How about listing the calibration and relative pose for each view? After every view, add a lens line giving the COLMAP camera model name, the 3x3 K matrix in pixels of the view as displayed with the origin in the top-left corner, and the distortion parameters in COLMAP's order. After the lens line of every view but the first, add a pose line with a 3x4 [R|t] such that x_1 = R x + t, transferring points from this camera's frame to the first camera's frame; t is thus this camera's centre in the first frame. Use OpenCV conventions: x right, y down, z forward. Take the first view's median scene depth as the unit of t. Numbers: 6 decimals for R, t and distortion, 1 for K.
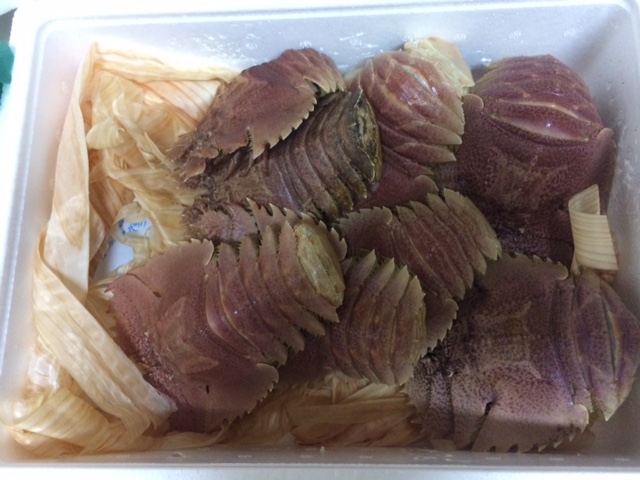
lens RADIAL K [[557.5, 0, 352.7], [0, 557.5, 243.3], [0, 0, 1]] dist [0.021997, -0.068460]
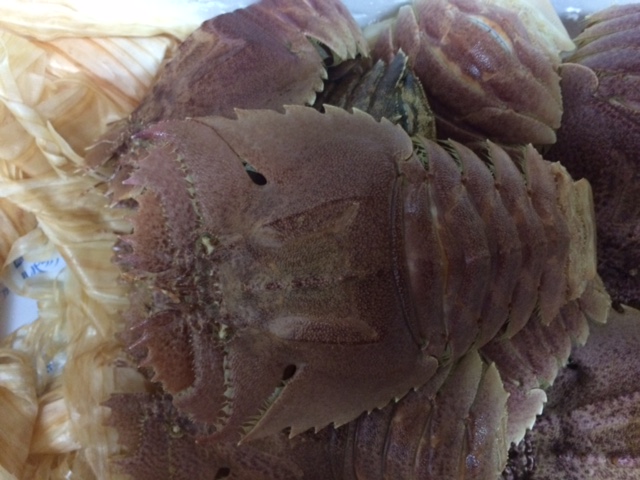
lens RADIAL K [[557.5, 0, 341.2], [0, 557.5, 237.8], [0, 0, 1]] dist [0.021997, -0.068460]
pose [[0.999141, -0.006052, 0.040995, -0.075003], [0.003437, 0.997972, 0.063559, -0.113899], [-0.041297, -0.063364, 0.997136, 0.377259]]
